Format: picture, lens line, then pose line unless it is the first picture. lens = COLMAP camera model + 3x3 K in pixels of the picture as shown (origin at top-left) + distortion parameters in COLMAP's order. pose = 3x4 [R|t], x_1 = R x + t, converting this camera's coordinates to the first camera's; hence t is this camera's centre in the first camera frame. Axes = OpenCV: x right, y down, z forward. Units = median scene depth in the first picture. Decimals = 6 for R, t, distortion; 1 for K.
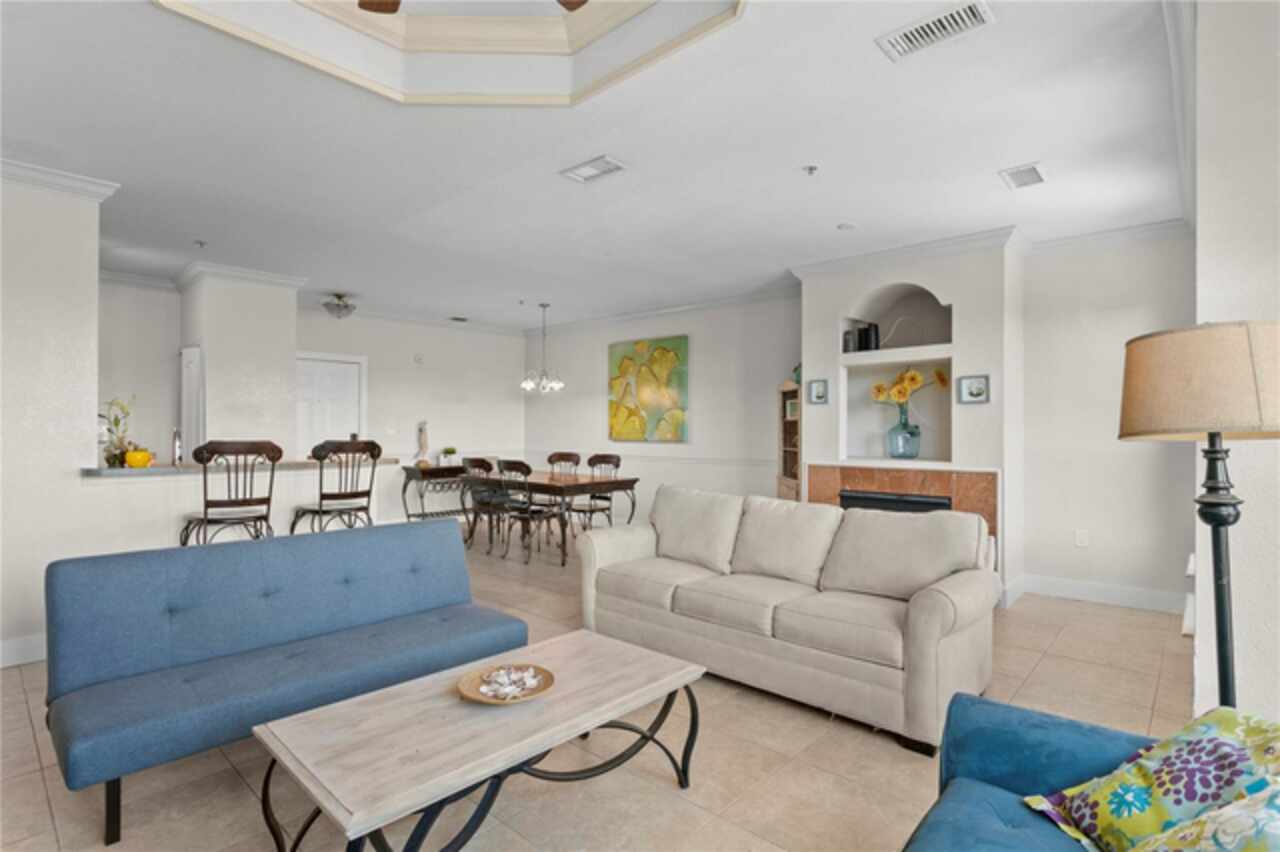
lens RADIAL K [[629.2, 0, 630.9], [0, 629.2, 429.7], [0, 0, 1]] dist [-0.018448, -0.000120]
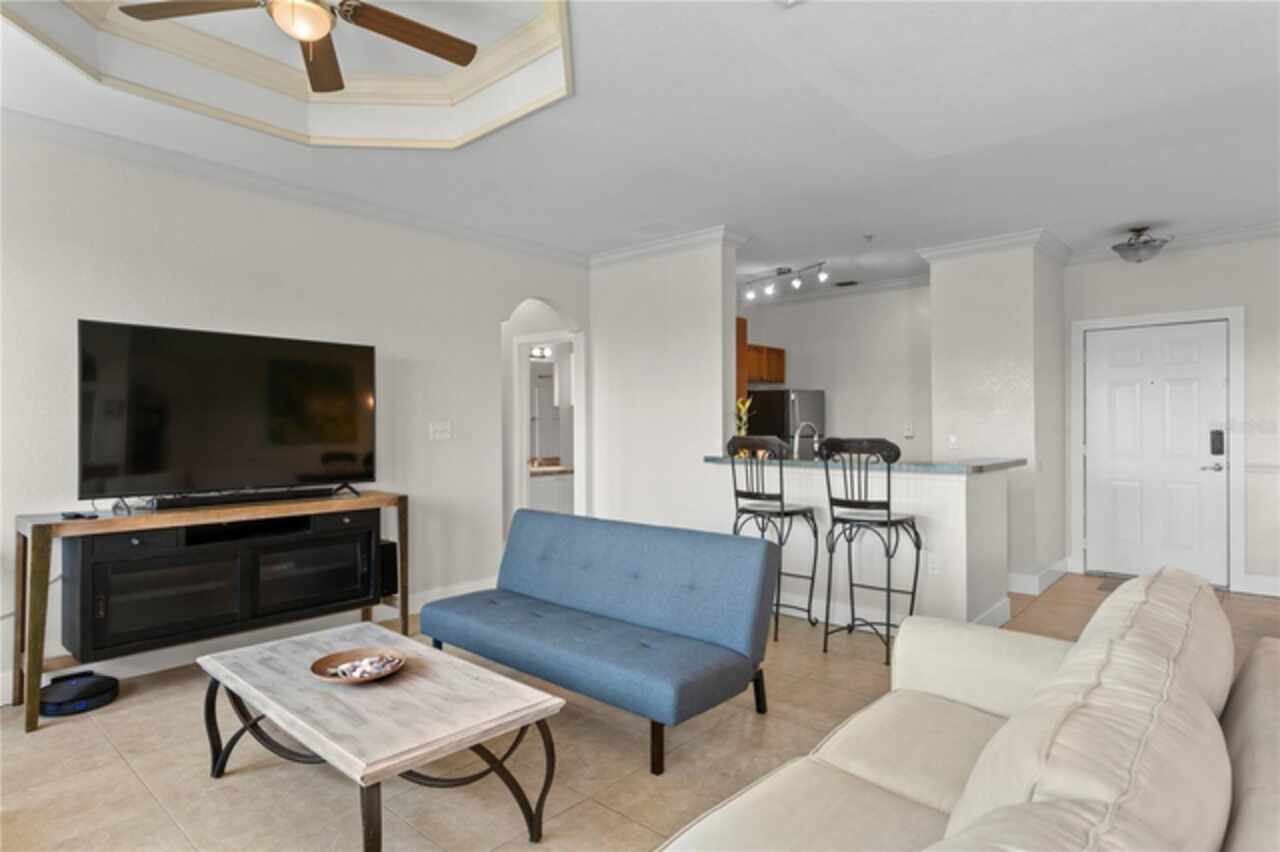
lens RADIAL K [[697.6, 0, 640.0], [0, 697.6, 426.0], [0, 0, 1]] dist [0.001868, 0.000171]
pose [[0.014008, -0.001569, -0.999901, 0.362141], [0.003481, 0.999993, -0.001520, 0.001479], [0.999896, -0.003459, 0.014013, 0.533653]]
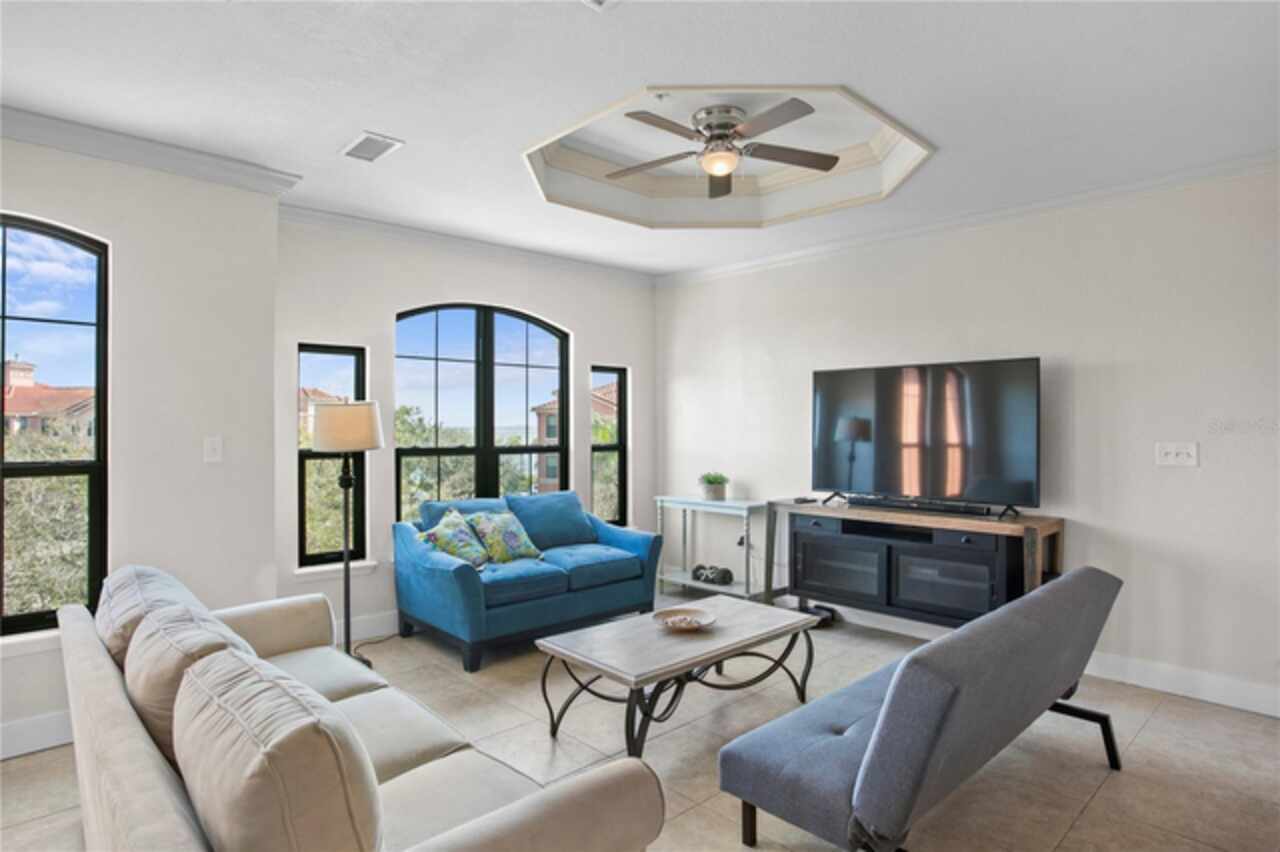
lens RADIAL K [[713.0, 0, 640.0], [0, 713.0, 426.0], [0, 0, 1]] dist [-0.058759, 0.000280]
pose [[-0.998278, -0.000853, 0.058654, -0.072943], [-0.000947, 0.999998, -0.001579, -0.019848], [-0.058652, -0.001632, -0.998277, 0.990482]]
